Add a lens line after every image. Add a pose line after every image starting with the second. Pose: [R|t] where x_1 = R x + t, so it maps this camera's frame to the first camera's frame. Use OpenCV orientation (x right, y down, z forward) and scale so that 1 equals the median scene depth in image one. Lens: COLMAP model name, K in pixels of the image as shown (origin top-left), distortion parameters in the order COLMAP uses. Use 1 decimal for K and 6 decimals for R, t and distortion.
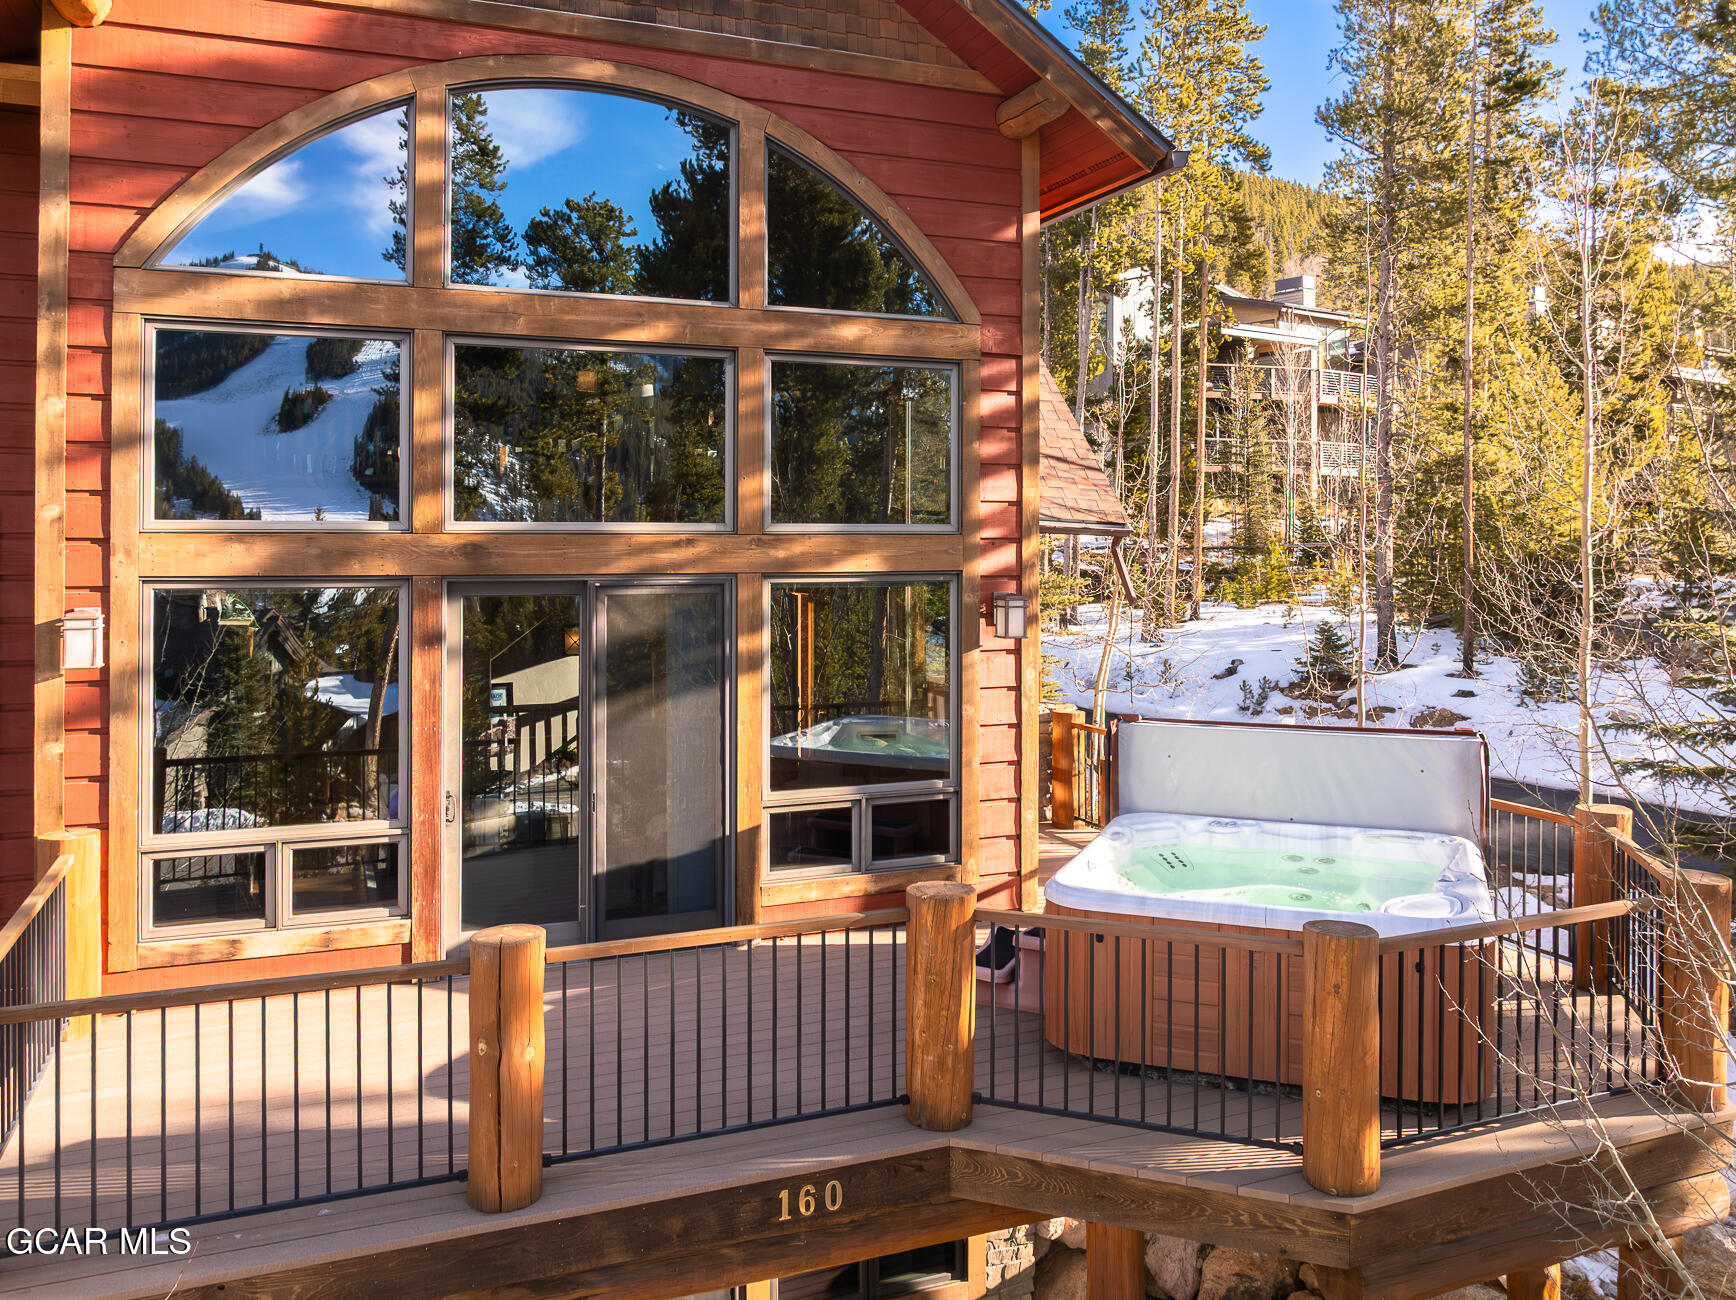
lens RADIAL K [[1210.3, 0, 869.5], [0, 1210.3, 528.3], [0, 0, 1]] dist [-0.013219, -0.000835]
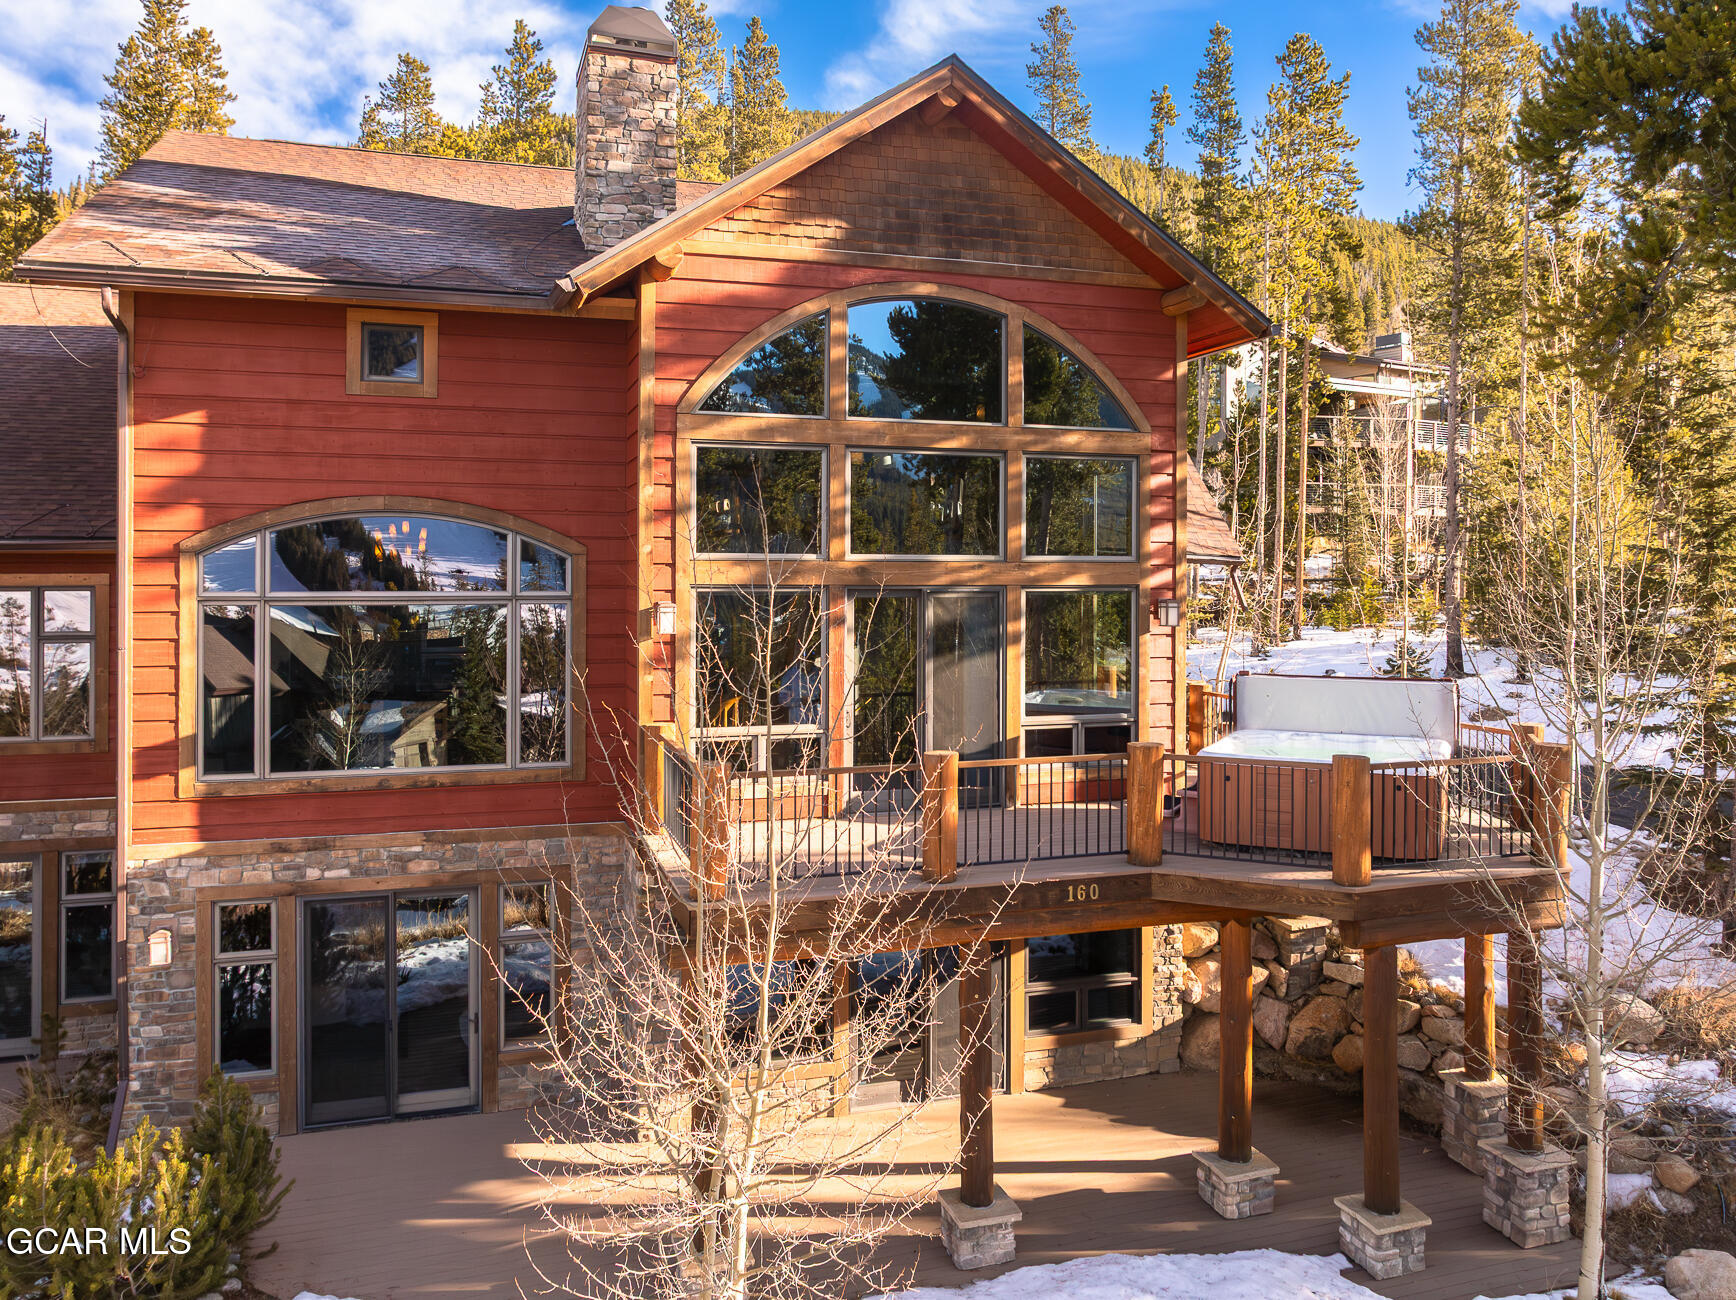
lens RADIAL K [[1205.5, 0, 915.2], [0, 1205.5, 576.3], [0, 0, 1]] dist [-0.014968, 0.006797]
pose [[0.998695, 0.000463, -0.051077, -0.137519], [-0.000005, 0.999960, 0.008955, 0.009105], [0.051079, -0.008943, 0.998655, -0.613137]]
